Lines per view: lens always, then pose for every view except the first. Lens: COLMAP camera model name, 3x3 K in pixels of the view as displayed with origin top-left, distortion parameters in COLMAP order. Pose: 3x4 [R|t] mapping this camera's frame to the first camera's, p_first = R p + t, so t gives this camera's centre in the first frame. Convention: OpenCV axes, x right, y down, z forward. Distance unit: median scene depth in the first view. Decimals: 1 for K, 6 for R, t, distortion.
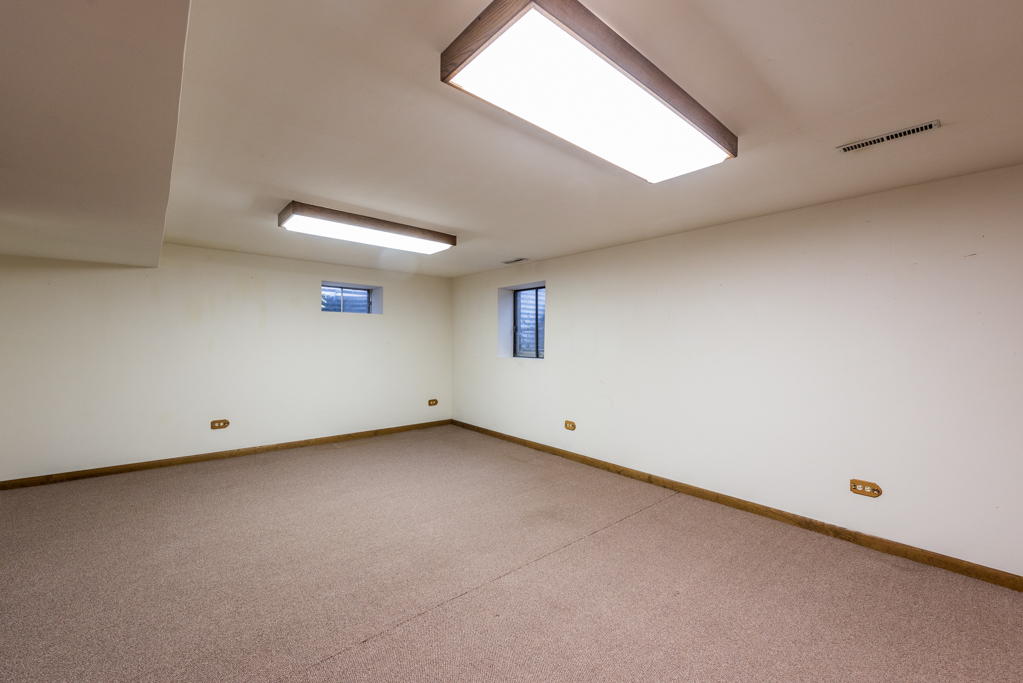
lens RADIAL K [[408.4, 0, 516.4], [0, 408.4, 346.7], [0, 0, 1]] dist [0.001153, 0.000079]
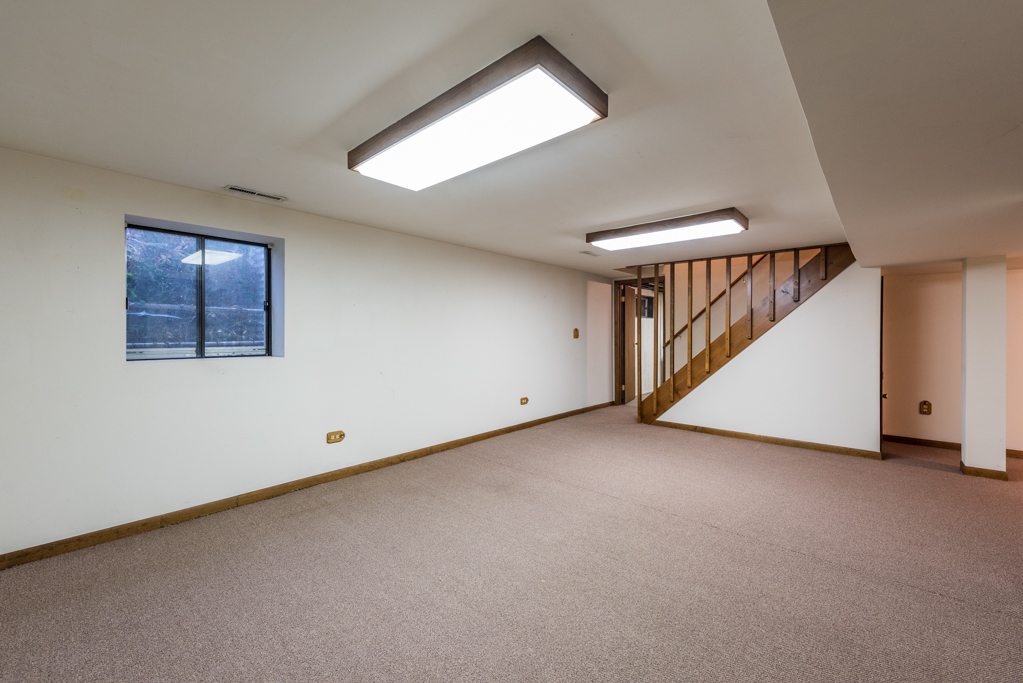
lens RADIAL K [[416.8, 0, 515.3], [0, 416.8, 334.9], [0, 0, 1]] dist [0.000701, 0.000031]
pose [[-0.140219, -0.009175, 0.990078, -0.721289], [0.012098, 0.999867, 0.010979, -0.008111], [-0.990047, 0.013518, -0.140089, 0.780852]]
